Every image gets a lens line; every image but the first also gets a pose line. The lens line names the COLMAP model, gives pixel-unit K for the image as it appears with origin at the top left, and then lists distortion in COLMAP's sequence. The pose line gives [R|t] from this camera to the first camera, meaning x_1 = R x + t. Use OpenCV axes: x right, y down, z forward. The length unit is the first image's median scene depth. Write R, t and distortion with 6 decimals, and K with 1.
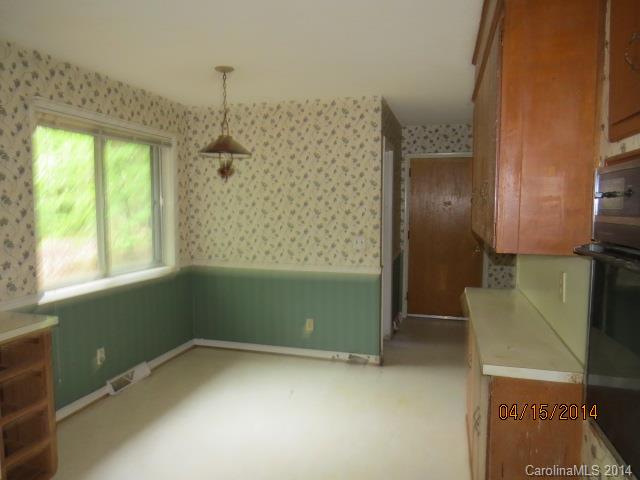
lens RADIAL K [[459.6, 0, 318.3], [0, 459.6, 238.7], [0, 0, 1]] dist [-0.010937, -0.003565]
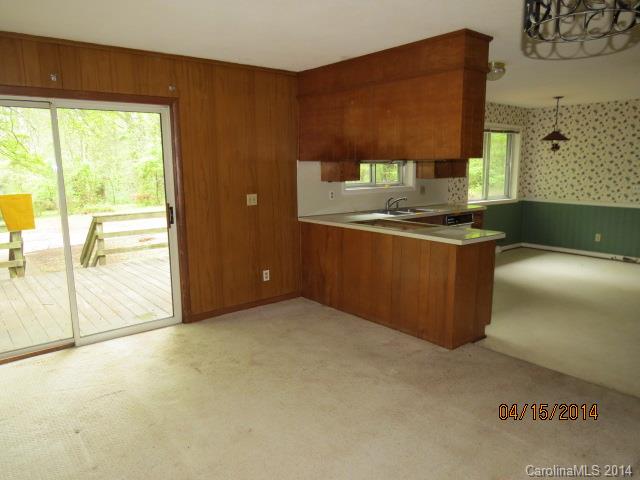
lens RADIAL K [[459.6, 0, 320.8], [0, 459.6, 234.4], [0, 0, 1]] dist [-0.010937, -0.003565]
pose [[0.824598, 0.083115, -0.559581, 0.081637], [-0.041697, 0.995388, 0.086400, 0.074654], [0.564181, -0.047913, 0.824260, -0.962529]]
